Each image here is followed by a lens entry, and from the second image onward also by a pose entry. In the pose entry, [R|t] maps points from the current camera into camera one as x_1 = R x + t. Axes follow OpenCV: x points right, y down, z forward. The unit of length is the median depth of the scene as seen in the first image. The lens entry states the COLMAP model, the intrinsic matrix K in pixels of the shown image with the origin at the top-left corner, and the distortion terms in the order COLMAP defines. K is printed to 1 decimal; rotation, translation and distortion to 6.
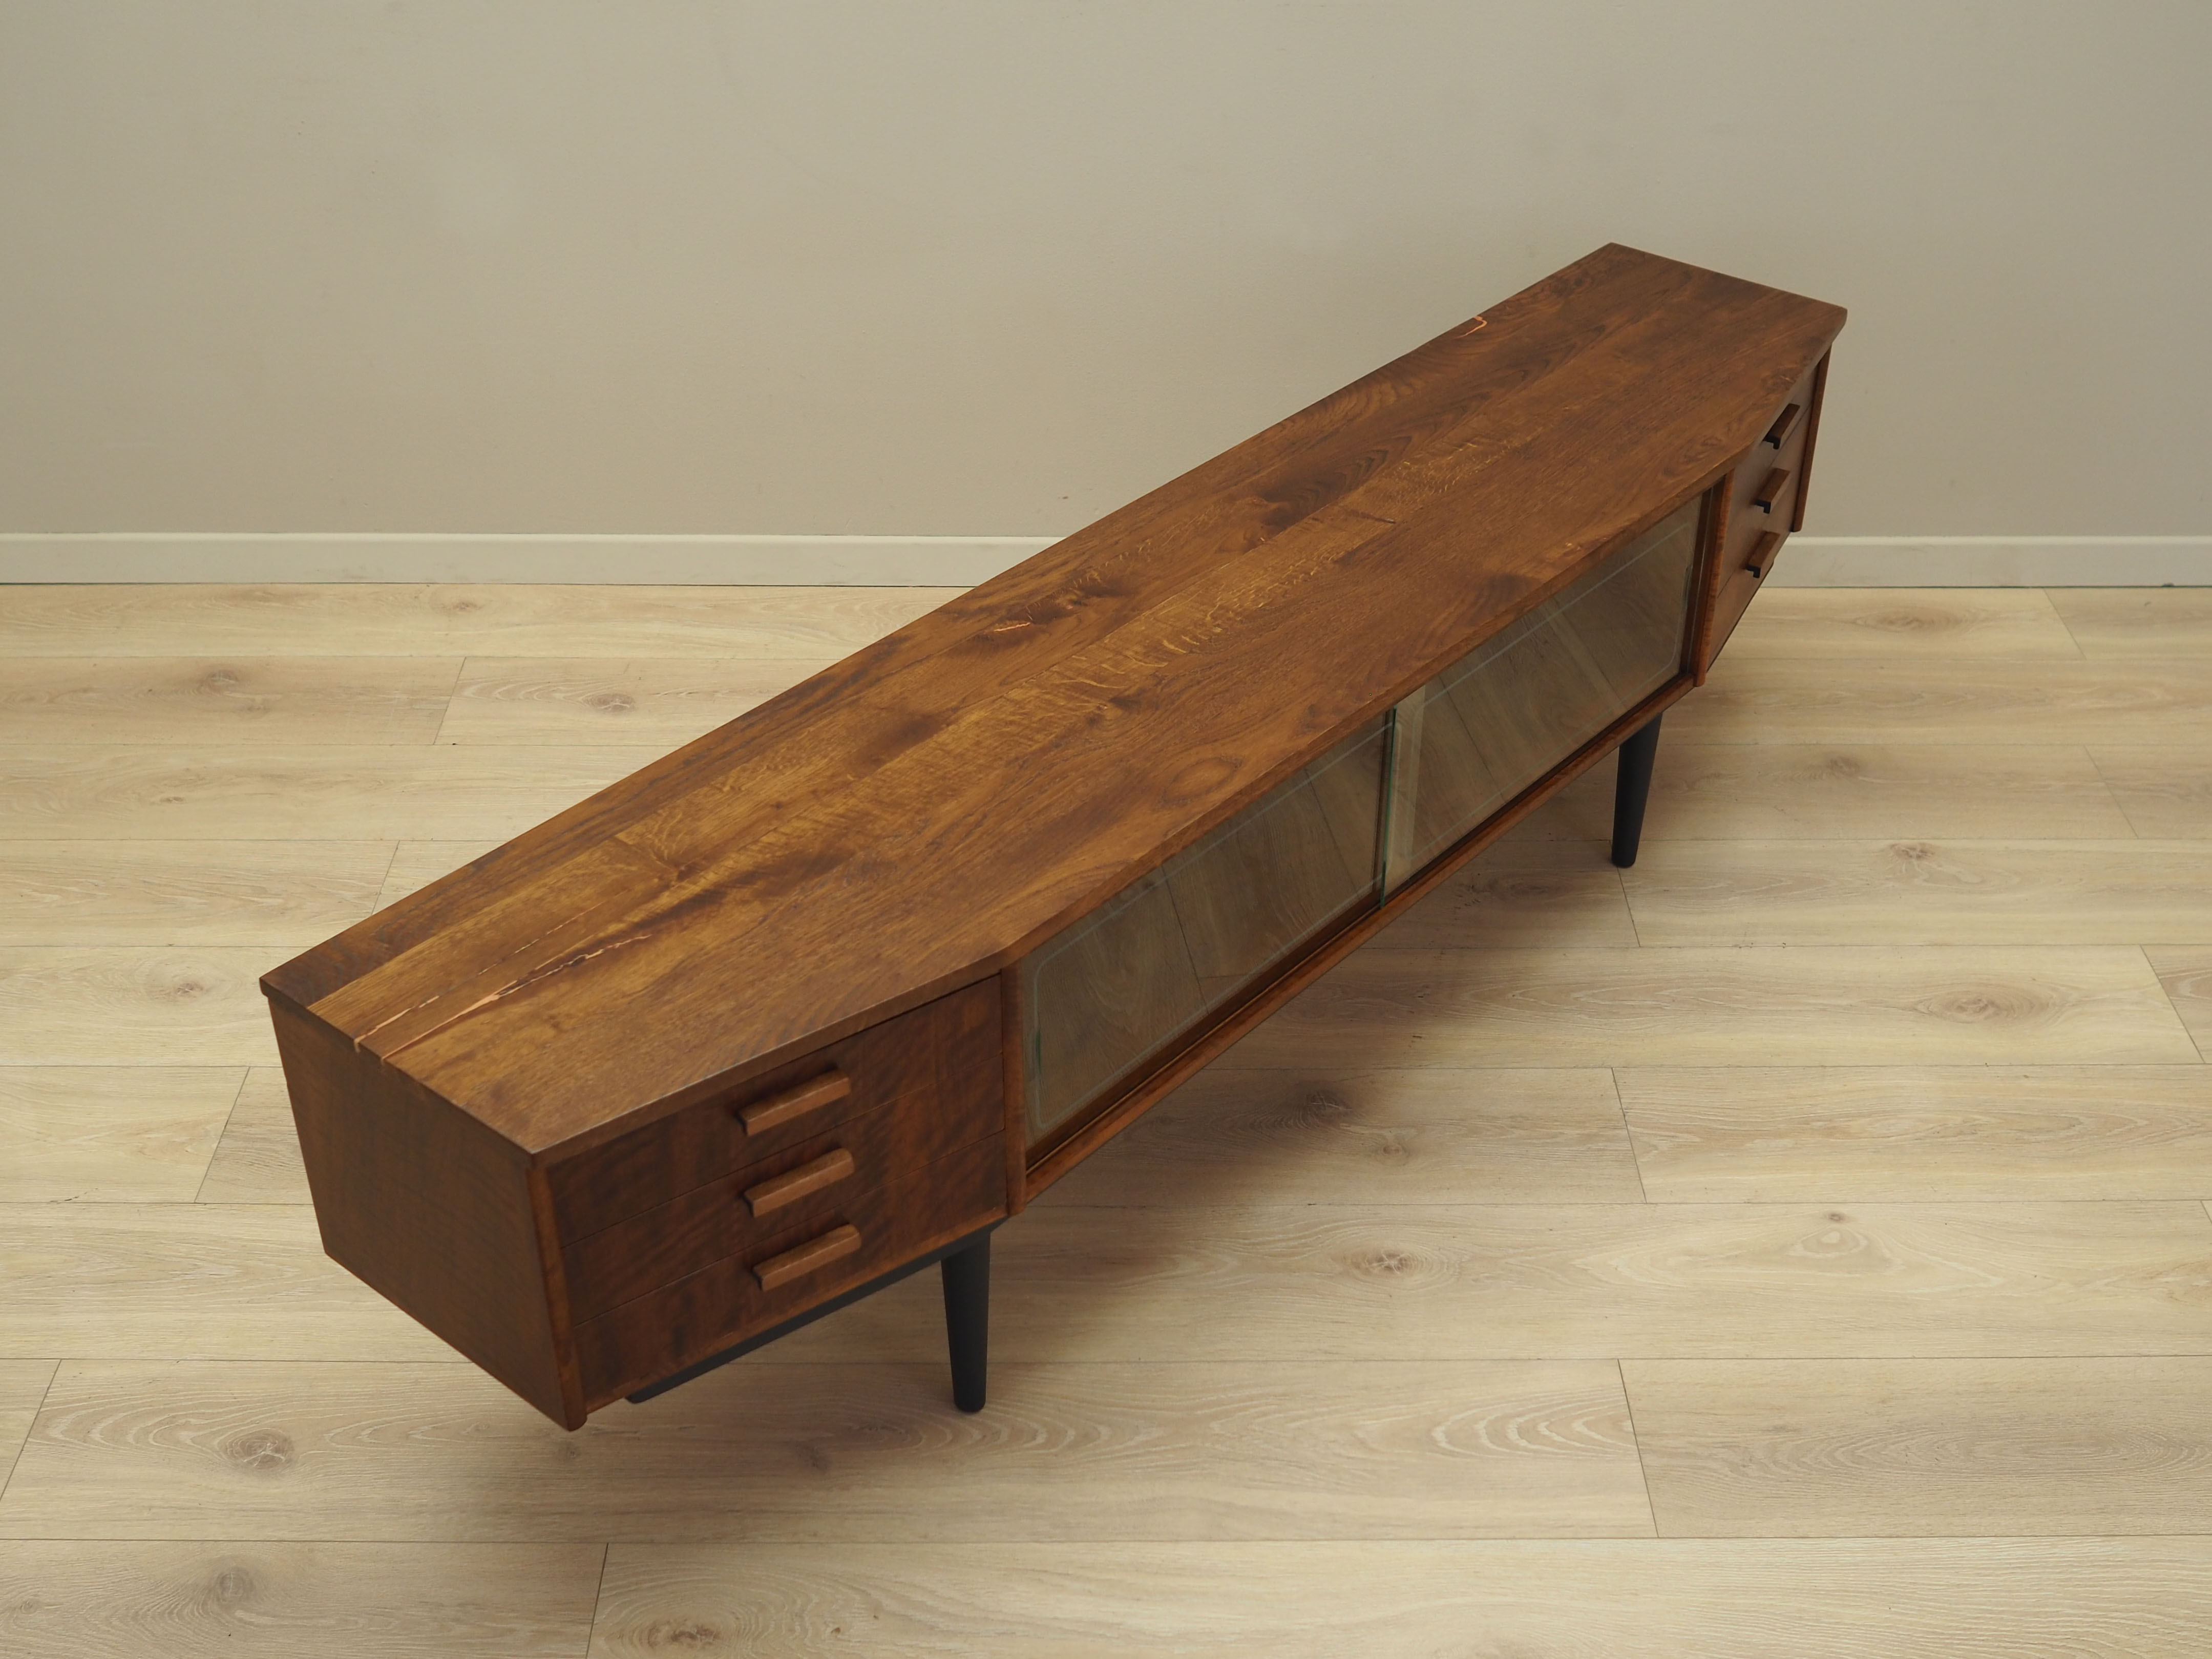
lens RADIAL K [[2646.3, 0, 1106.0], [0, 2646.3, 829.5], [0, 0, 1]] dist [-0.013236, 0.019689]
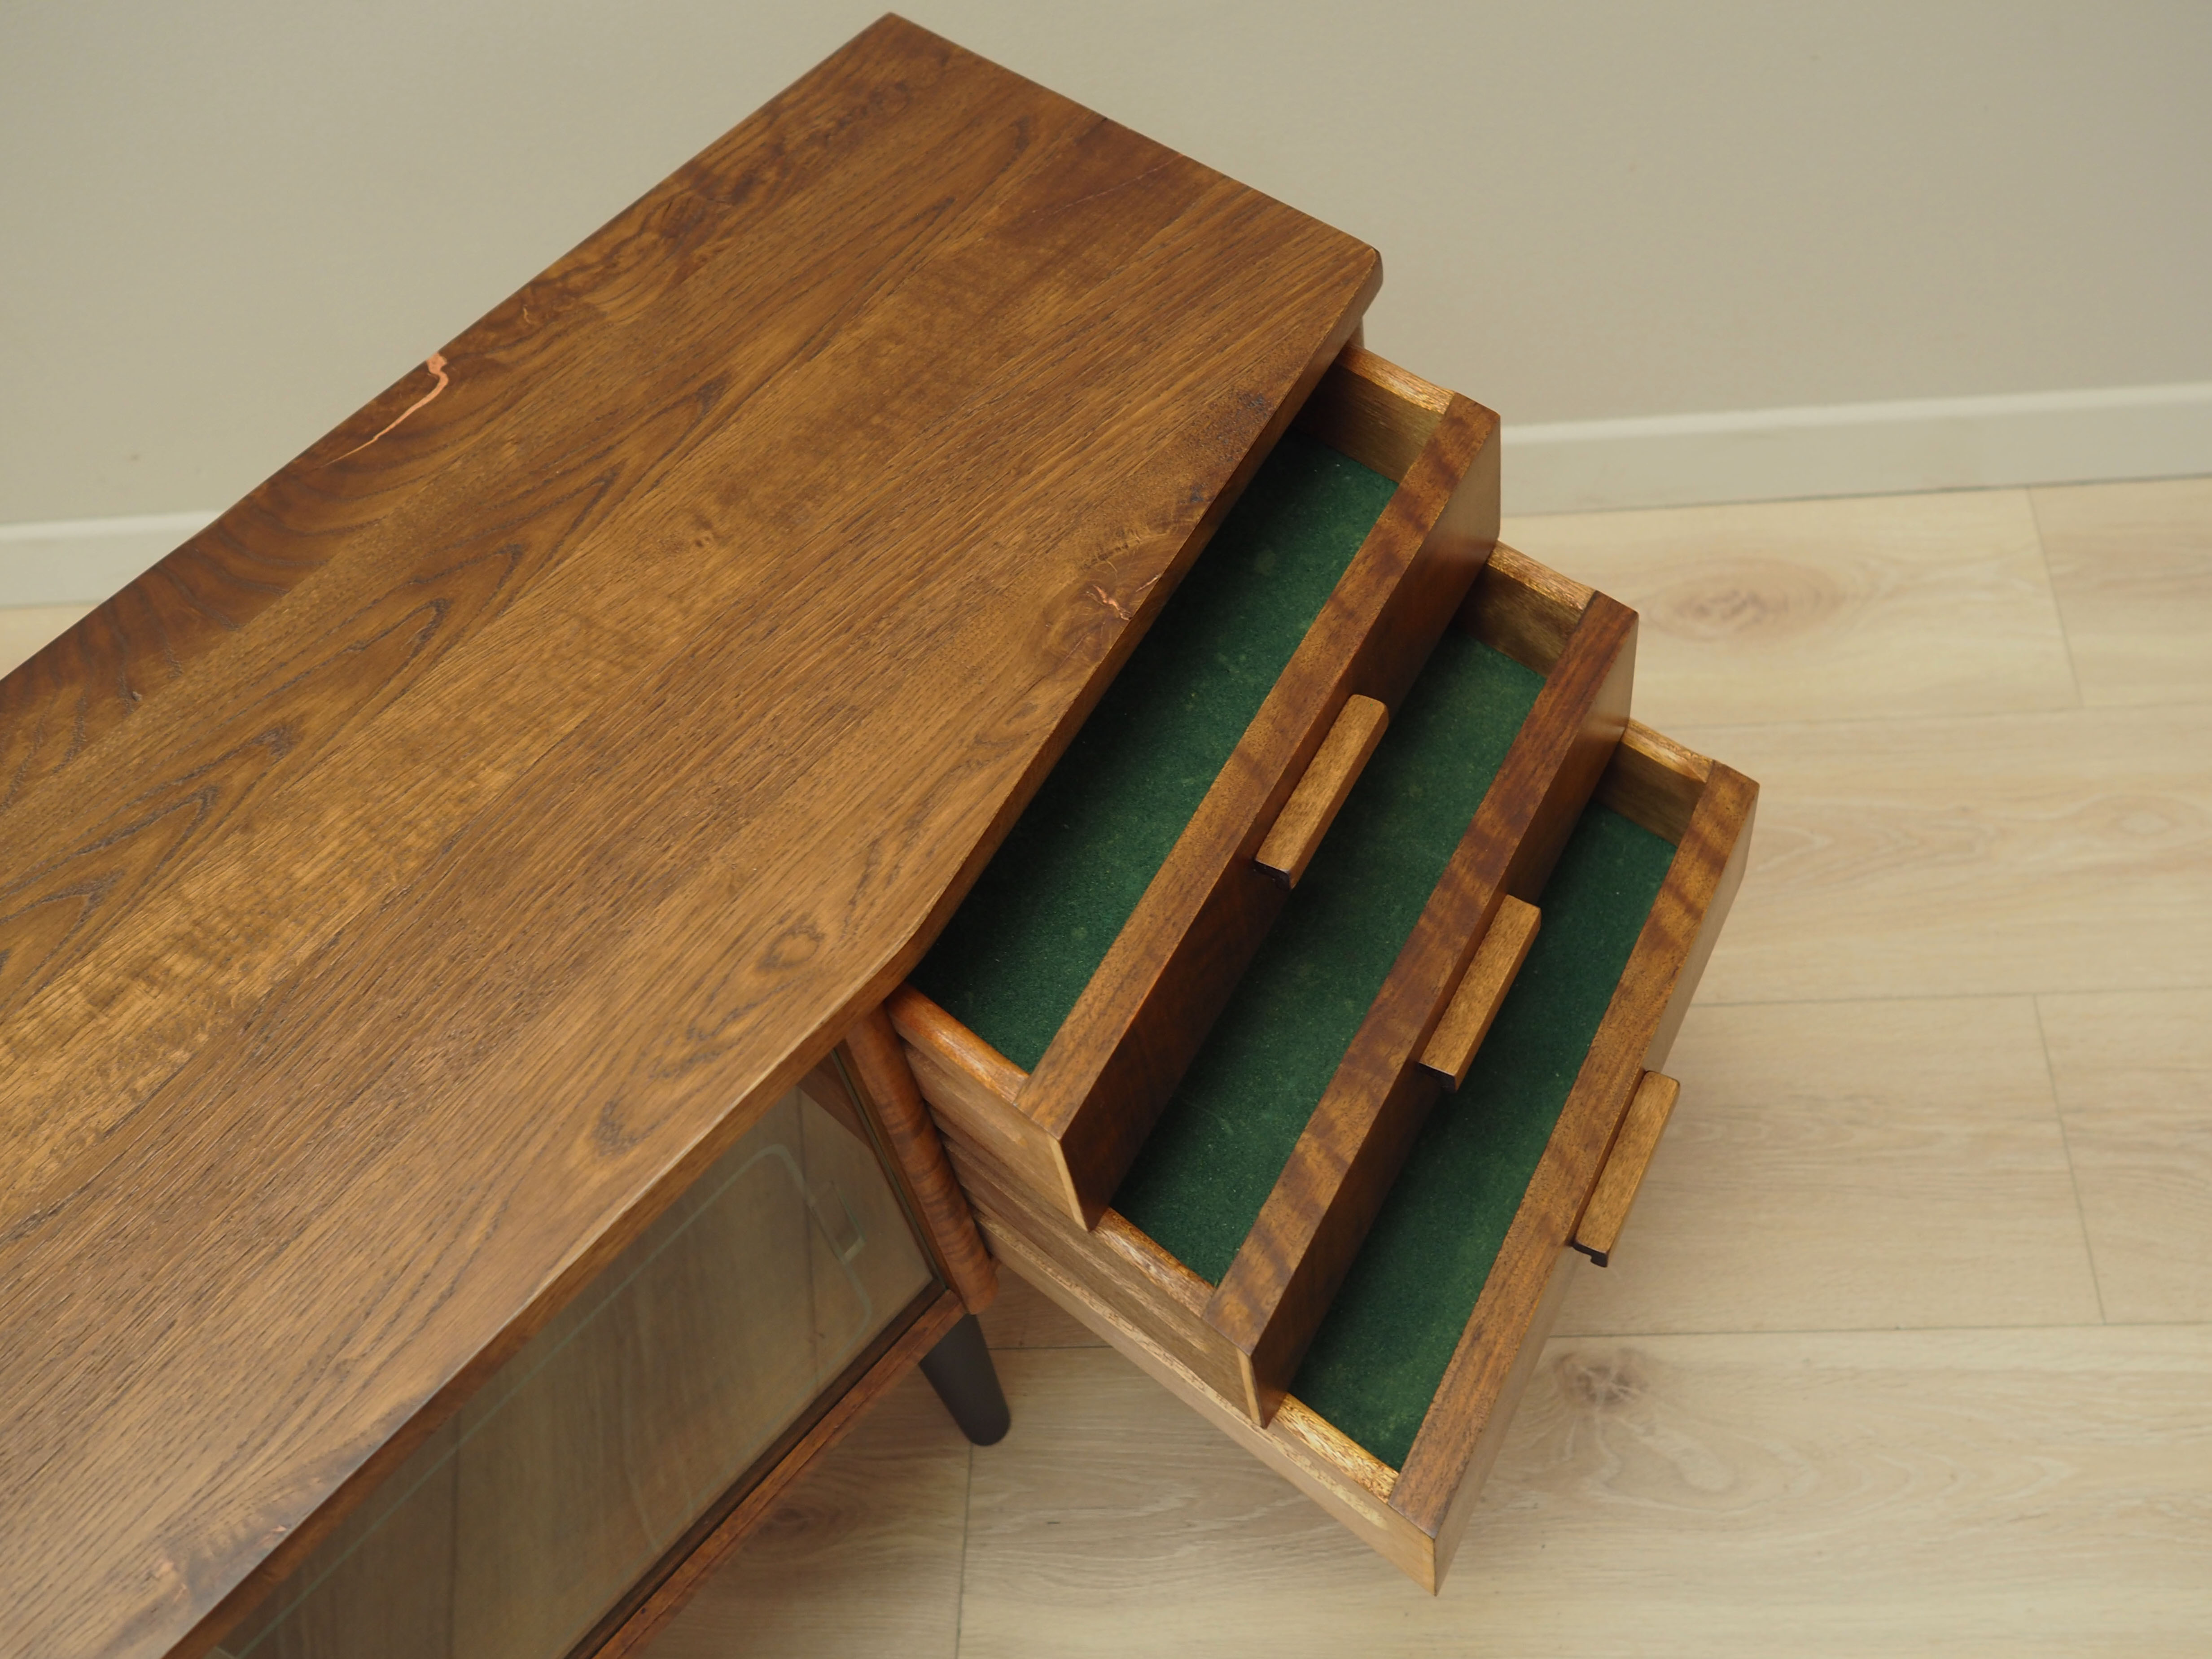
lens RADIAL K [[2351.0, 0, 1108.1], [0, 2351.0, 834.4], [0, 0, 1]] dist [-0.045666, 0.013228]
pose [[0.991382, -0.039016, -0.125054, 0.284805], [0.081381, 0.931494, 0.354537, -0.245830], [0.102654, -0.361659, 0.926642, 0.664260]]
